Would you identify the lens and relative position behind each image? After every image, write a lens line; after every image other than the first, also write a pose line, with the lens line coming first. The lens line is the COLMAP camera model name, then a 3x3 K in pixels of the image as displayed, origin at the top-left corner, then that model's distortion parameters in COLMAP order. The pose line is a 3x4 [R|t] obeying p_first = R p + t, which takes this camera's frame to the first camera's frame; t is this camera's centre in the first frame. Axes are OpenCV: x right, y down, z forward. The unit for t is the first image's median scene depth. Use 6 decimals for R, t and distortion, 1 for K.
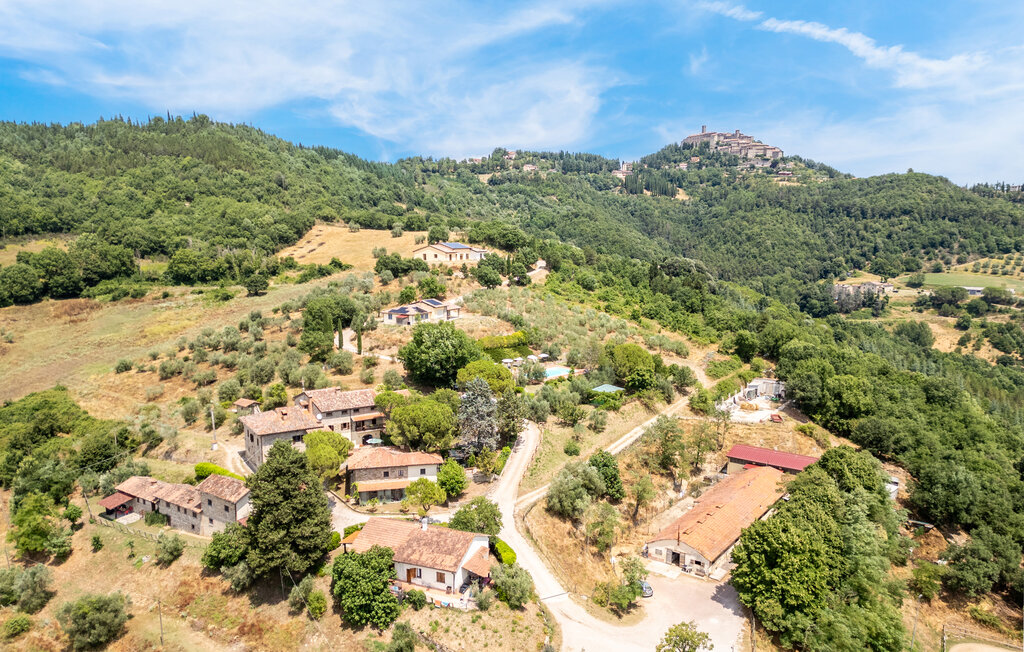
lens RADIAL K [[1218.4, 0, 512.0], [0, 1218.4, 326.0], [0, 0, 1]] dist [0.007485, 0.037650]
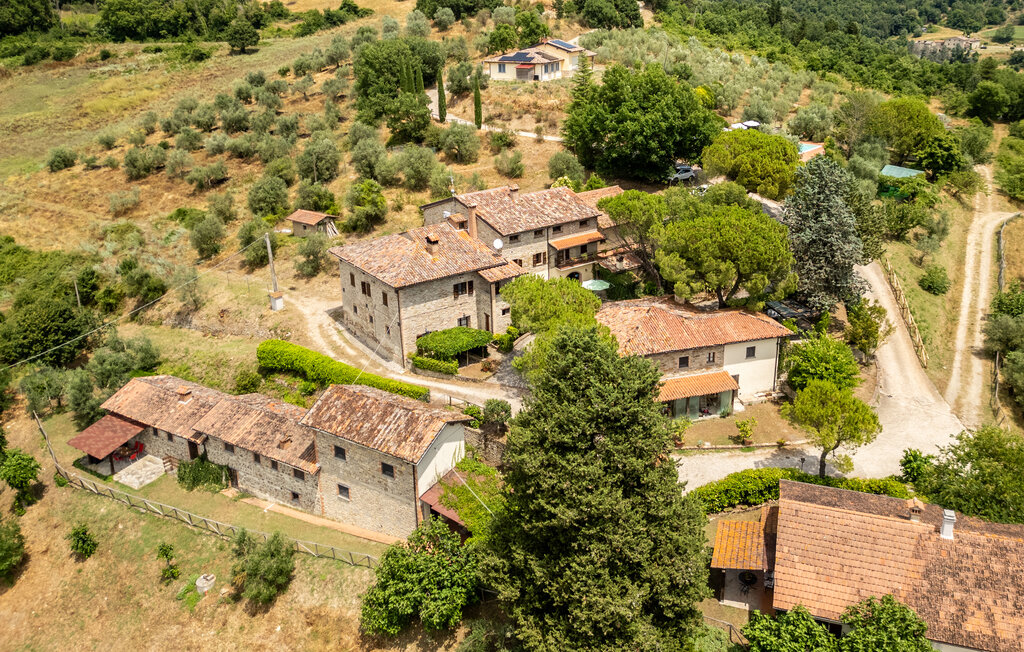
lens RADIAL K [[1024.6, 0, 512.0], [0, 1024.6, 326.0], [0, 0, 1]] dist [0.064583, -0.117545]
pose [[0.991230, -0.048757, 0.122827, -0.166561], [0.023878, 0.980230, 0.196413, 0.018649], [-0.129975, -0.191758, 0.972798, 0.458909]]
